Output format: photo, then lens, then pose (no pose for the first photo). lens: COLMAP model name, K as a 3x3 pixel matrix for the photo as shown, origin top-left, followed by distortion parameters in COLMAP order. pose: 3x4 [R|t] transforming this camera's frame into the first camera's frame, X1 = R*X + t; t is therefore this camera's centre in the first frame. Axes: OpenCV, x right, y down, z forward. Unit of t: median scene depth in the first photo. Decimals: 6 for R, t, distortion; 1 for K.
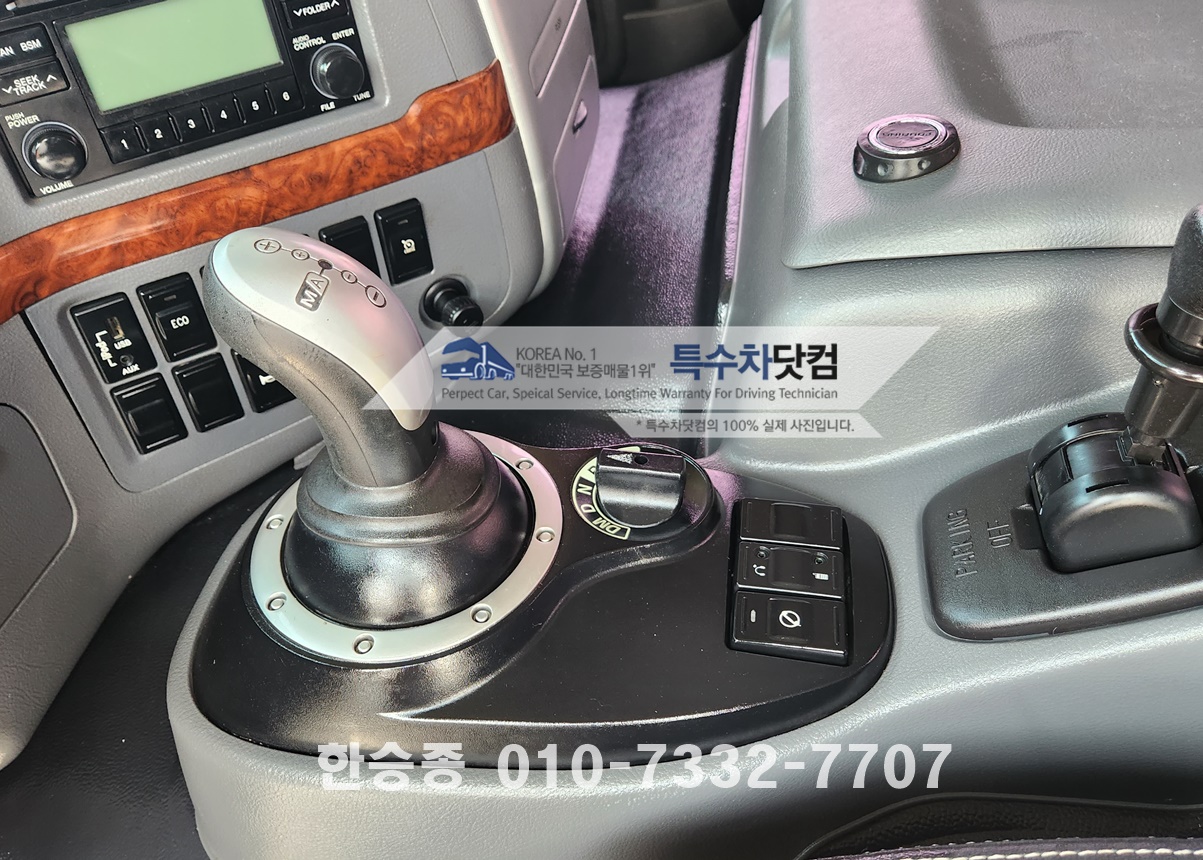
lens RADIAL K [[1078.8, 0, 602.8], [0, 1078.8, 466.0], [0, 0, 1]] dist [0.013614, 0.008153]
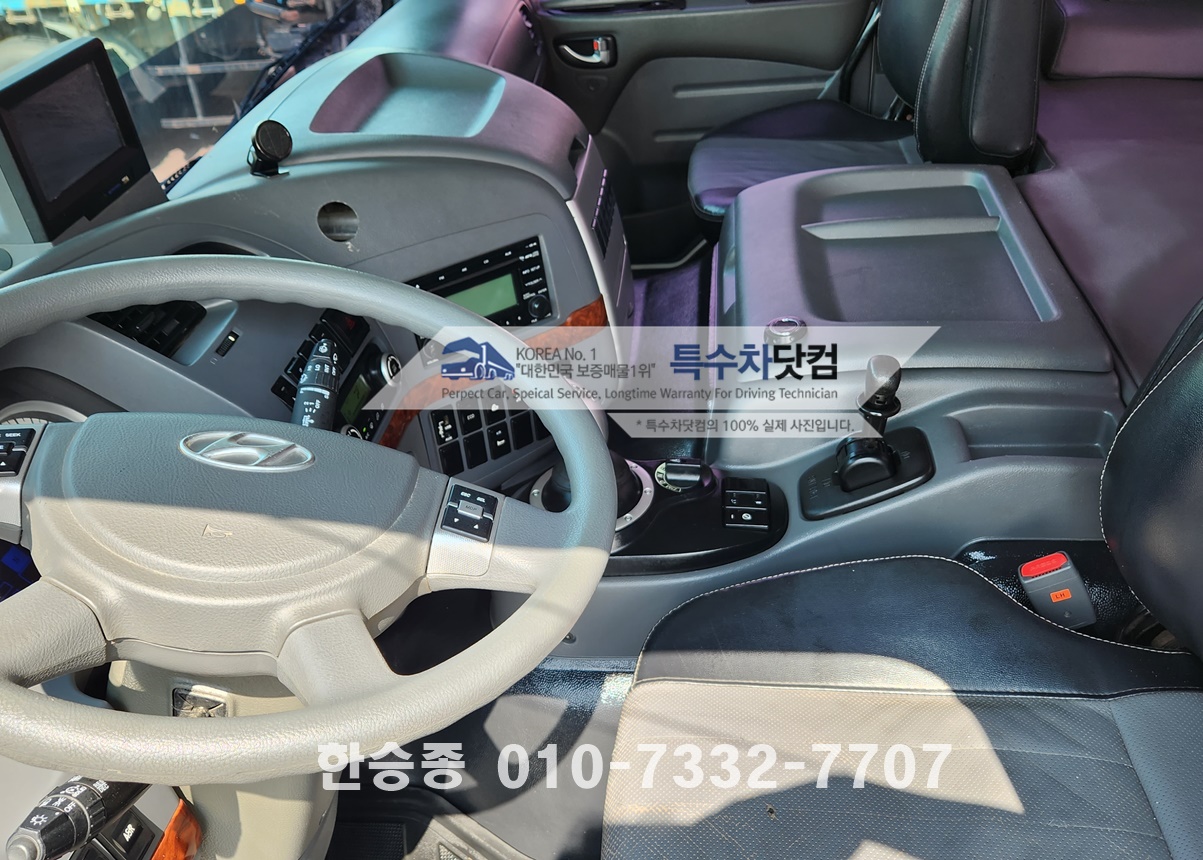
lens RADIAL K [[1078.8, 0, 602.8], [0, 1078.8, 466.0], [0, 0, 1]] dist [0.013614, 0.008153]
pose [[0.998722, -0.041972, 0.028157, -0.192468], [0.044806, 0.993032, -0.108993, 0.233803], [-0.023386, 0.110116, 0.993644, -1.269634]]
